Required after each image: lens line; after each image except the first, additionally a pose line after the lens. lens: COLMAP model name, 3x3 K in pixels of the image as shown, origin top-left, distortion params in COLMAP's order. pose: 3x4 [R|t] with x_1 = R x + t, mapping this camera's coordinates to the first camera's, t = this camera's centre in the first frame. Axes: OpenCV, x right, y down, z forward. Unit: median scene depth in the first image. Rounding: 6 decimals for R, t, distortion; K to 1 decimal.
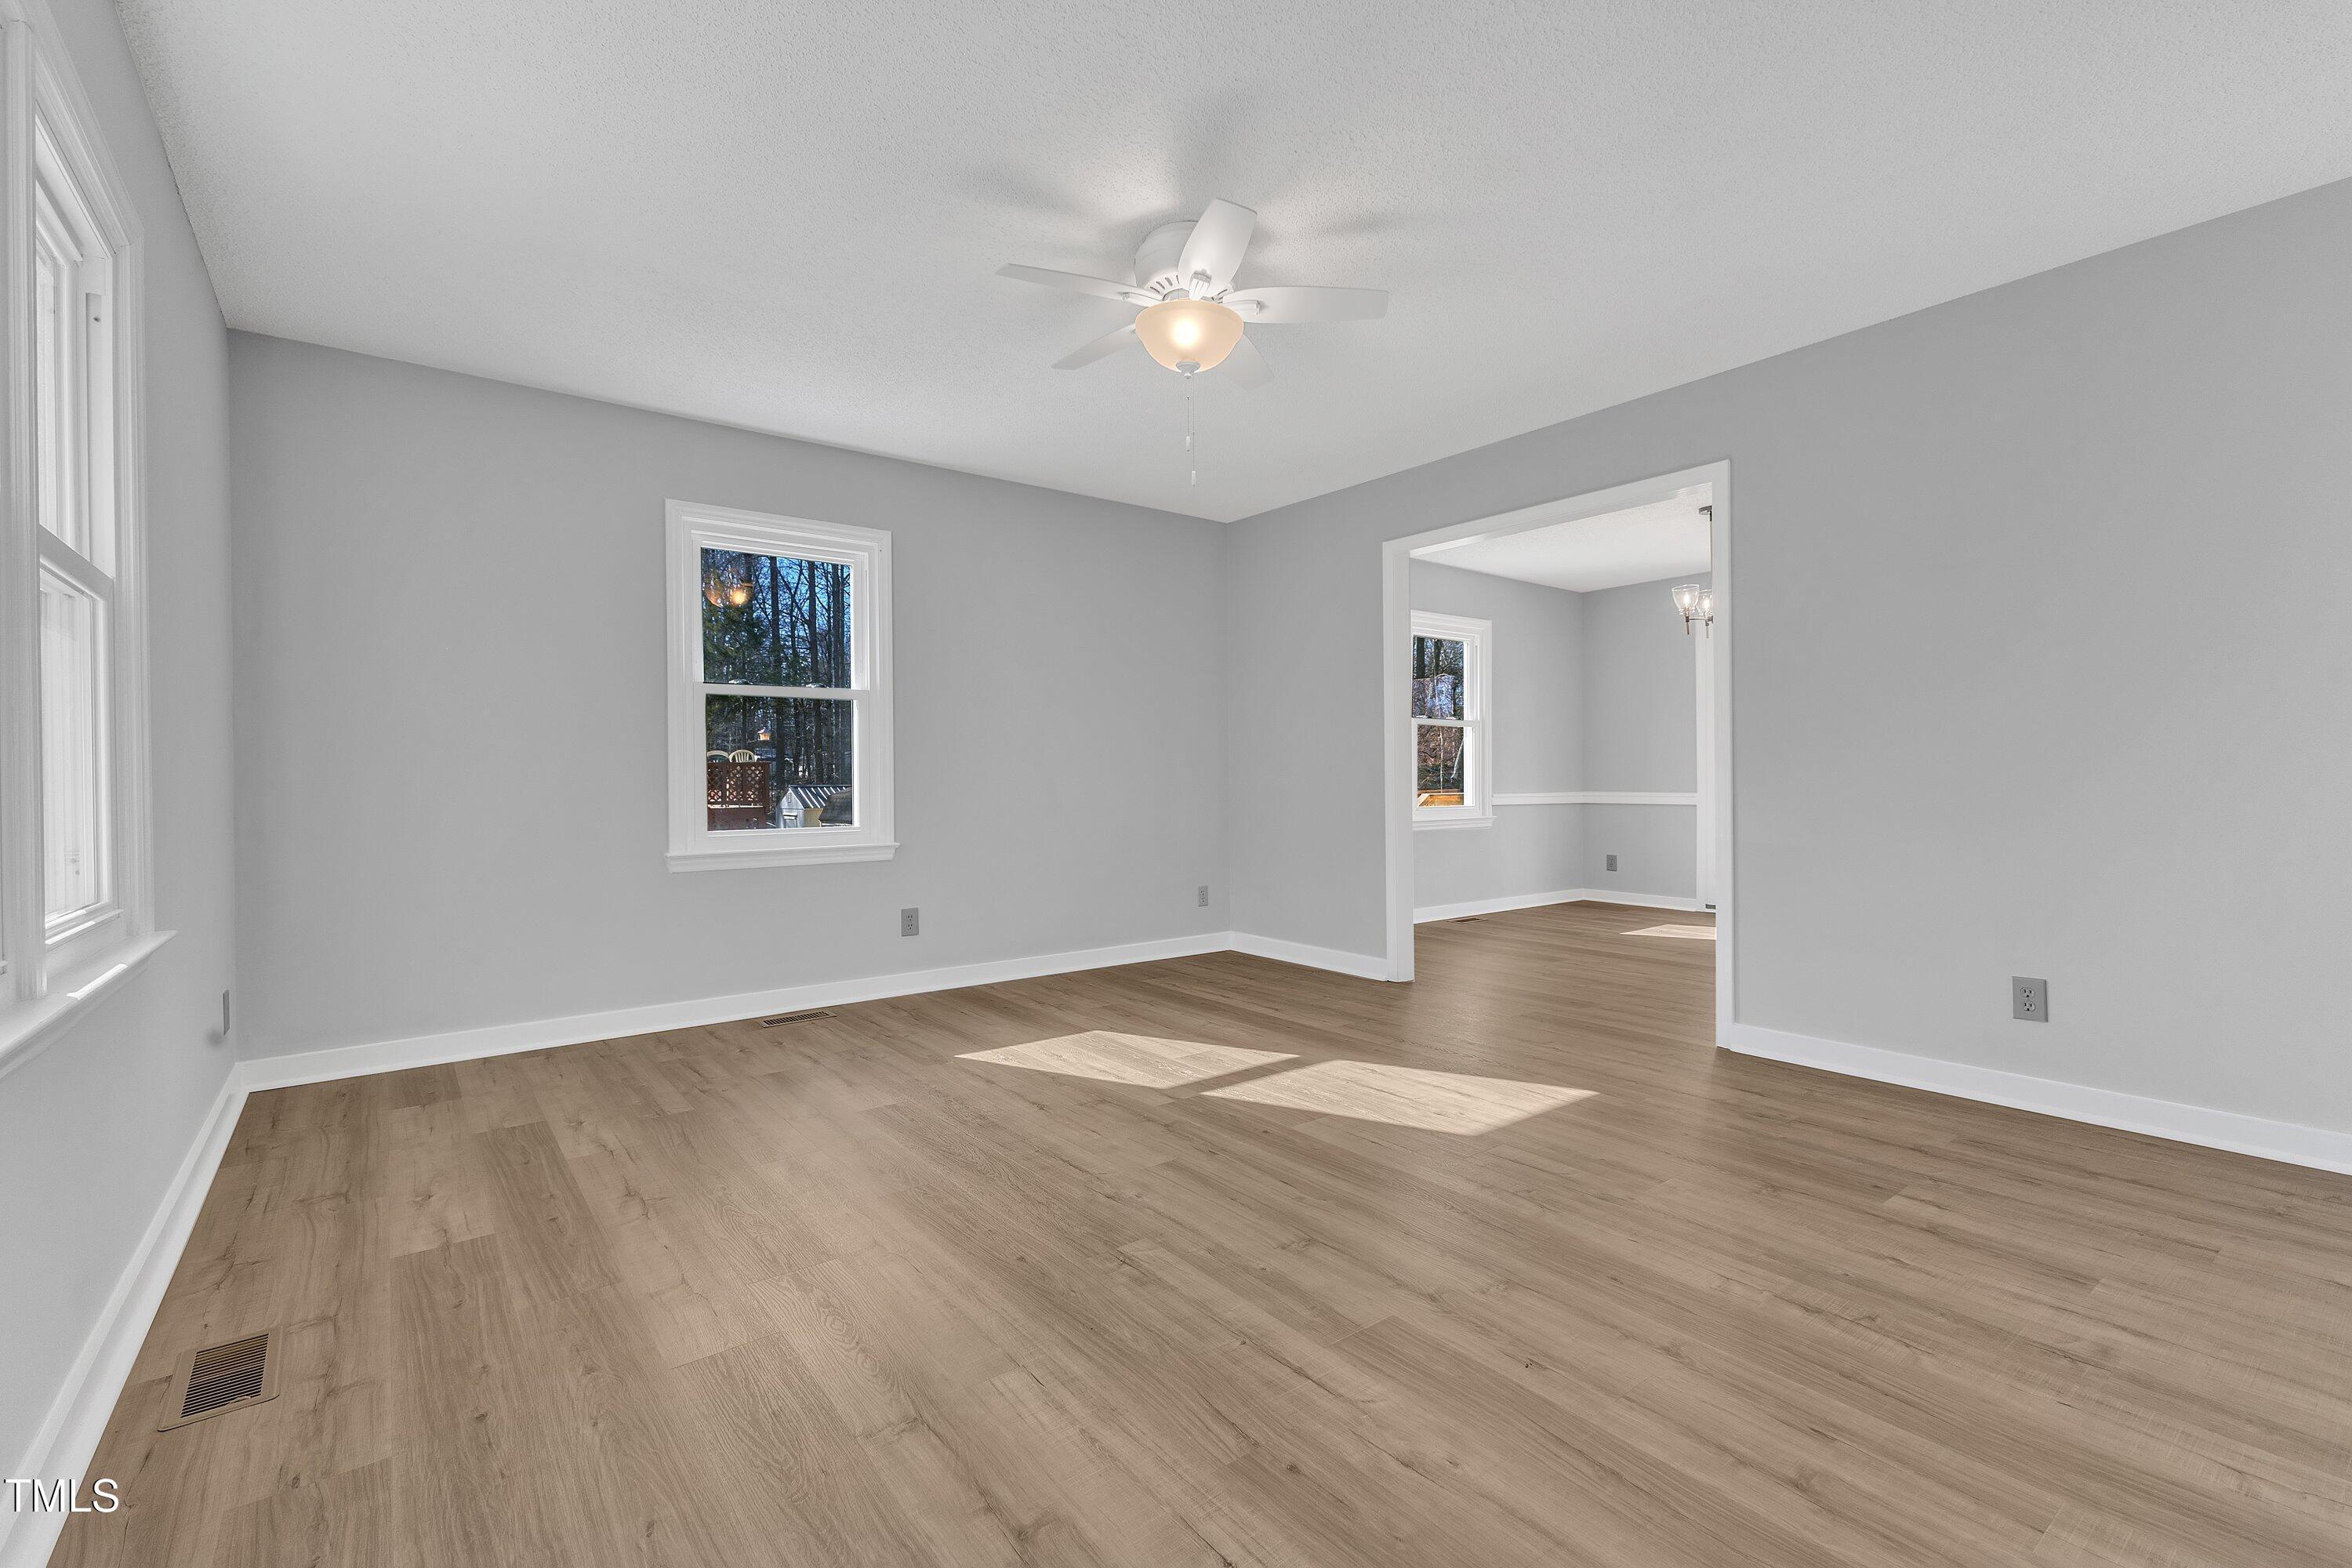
lens RADIAL K [[1028.2, 0, 1166.4], [0, 1028.2, 777.3], [0, 0, 1]] dist [0.006468, -0.002718]
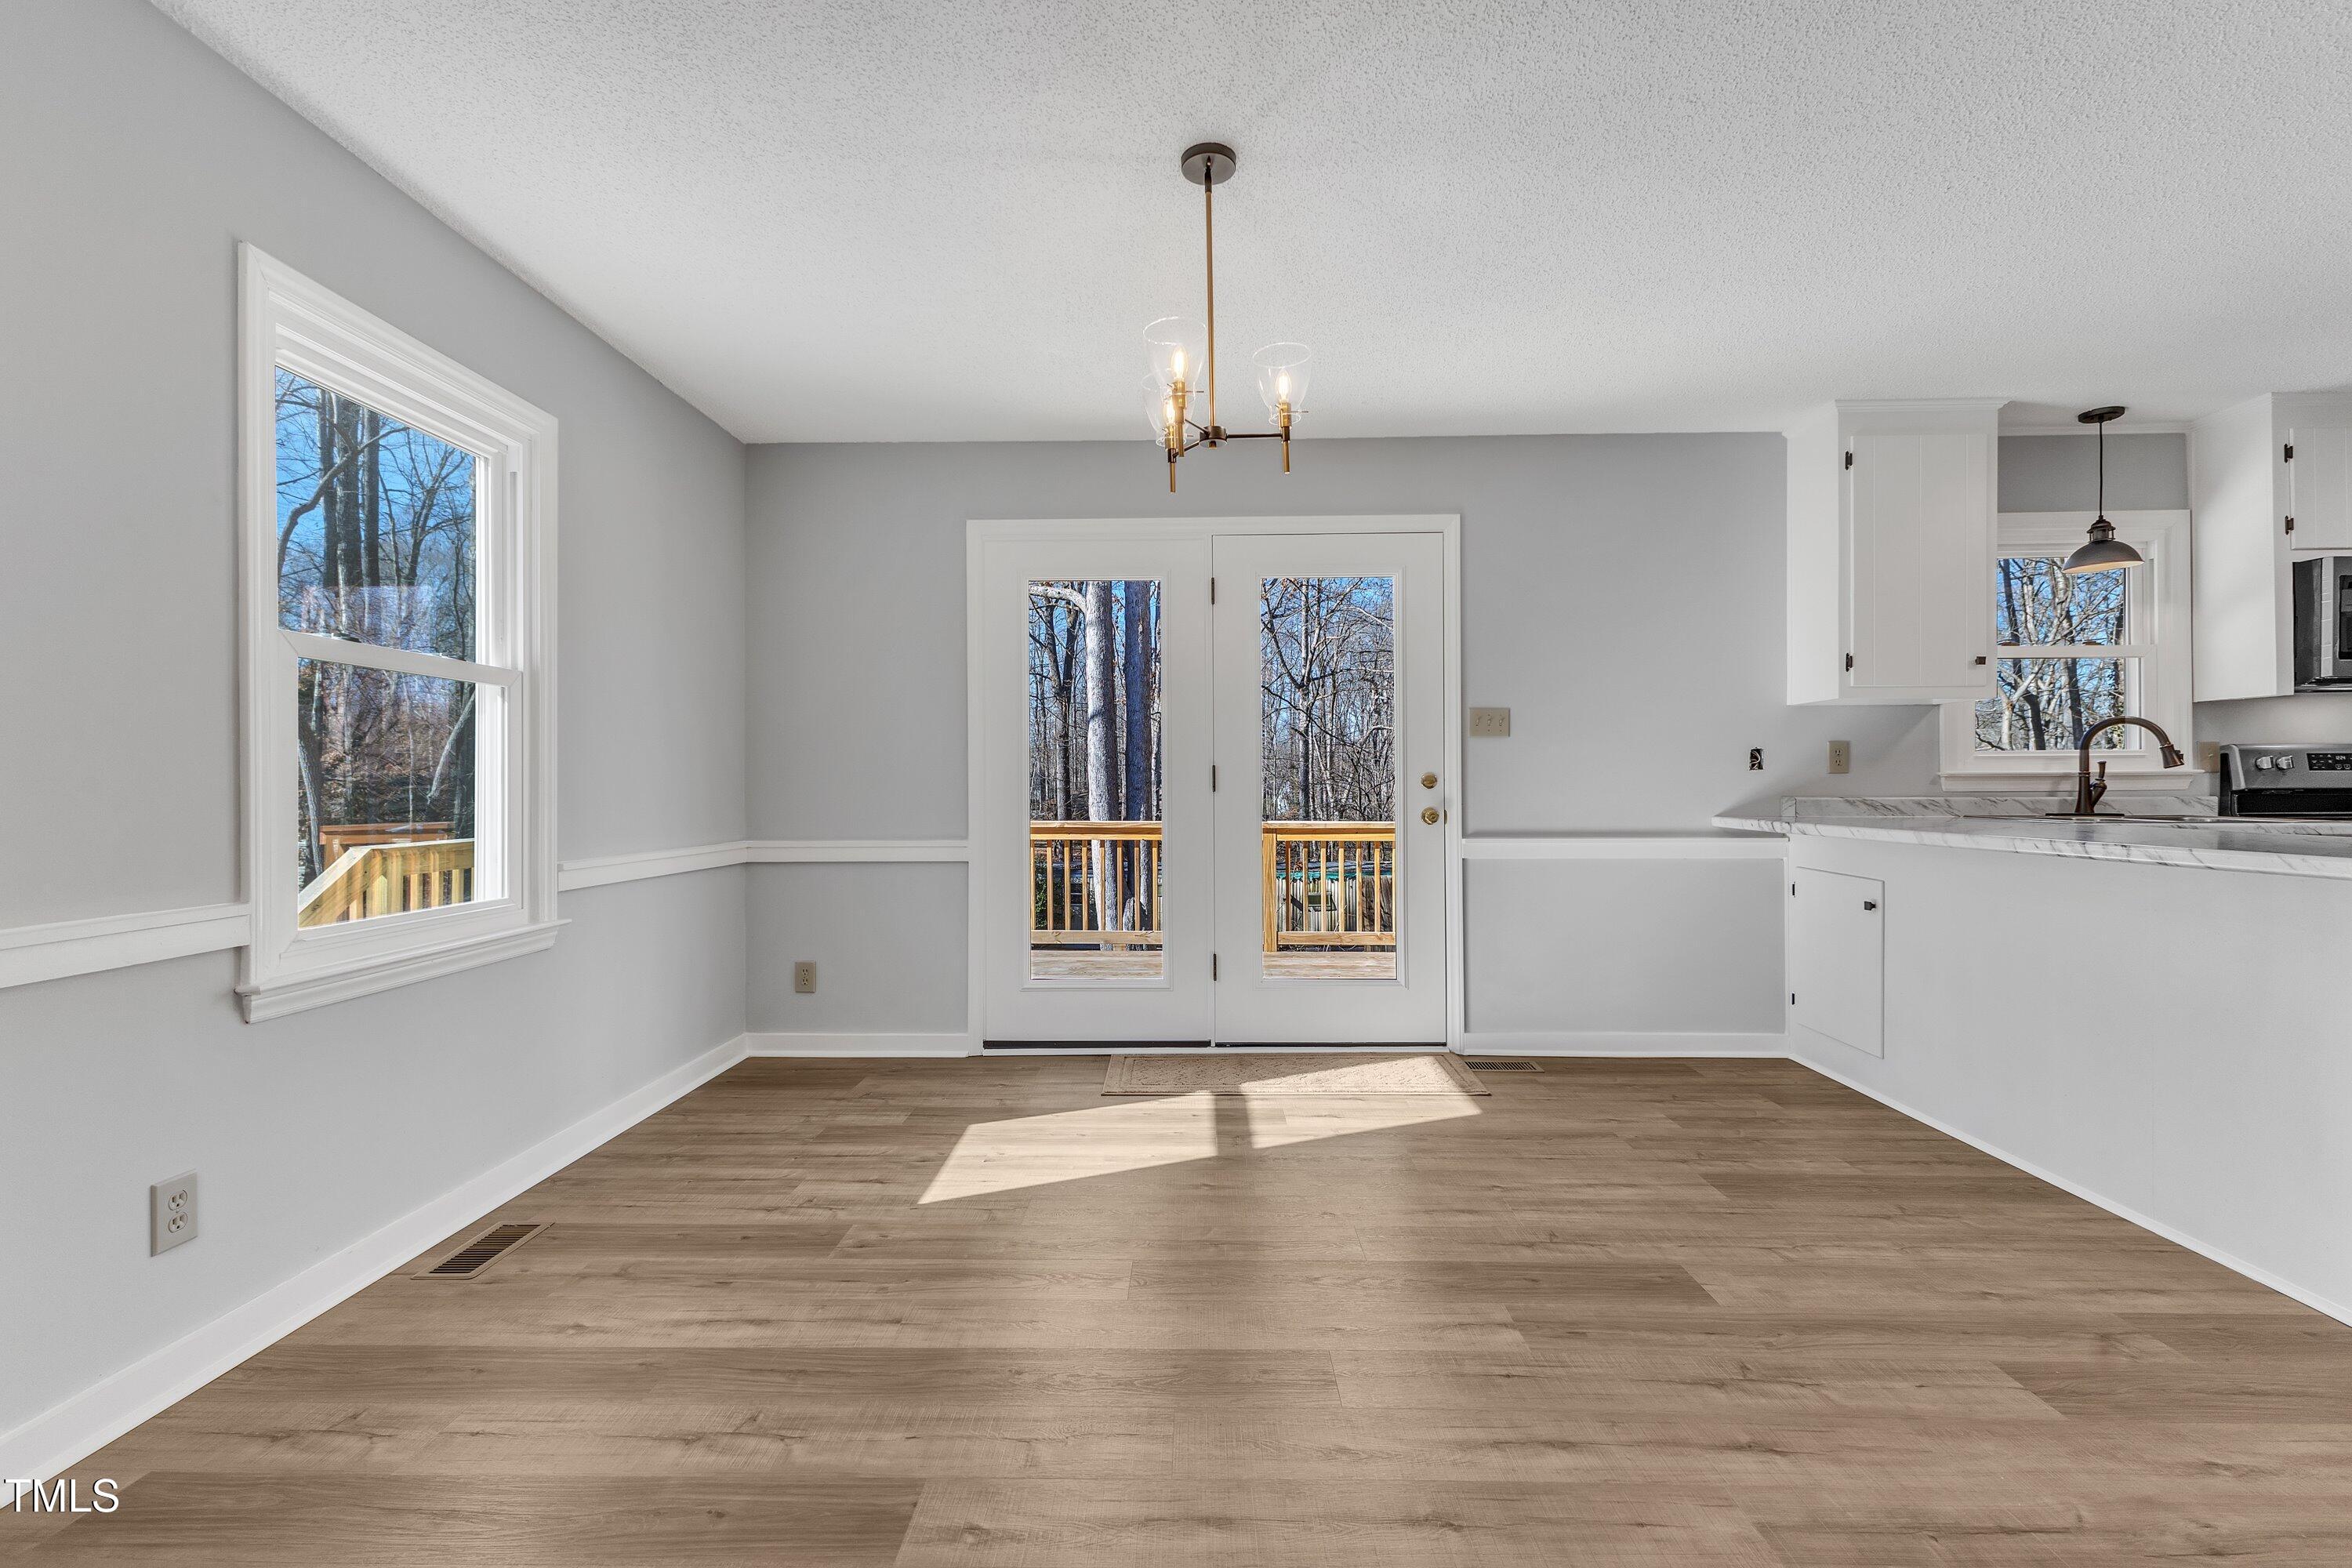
lens RADIAL K [[1028.2, 0, 1171.9], [0, 1028.2, 781.7], [0, 0, 1]] dist [0.006468, -0.002718]
pose [[0.625652, 0.004094, 0.780091, 0.355019], [-0.000707, 0.999989, -0.004681, -0.028897], [-0.780102, 0.002377, 0.625648, 1.292128]]
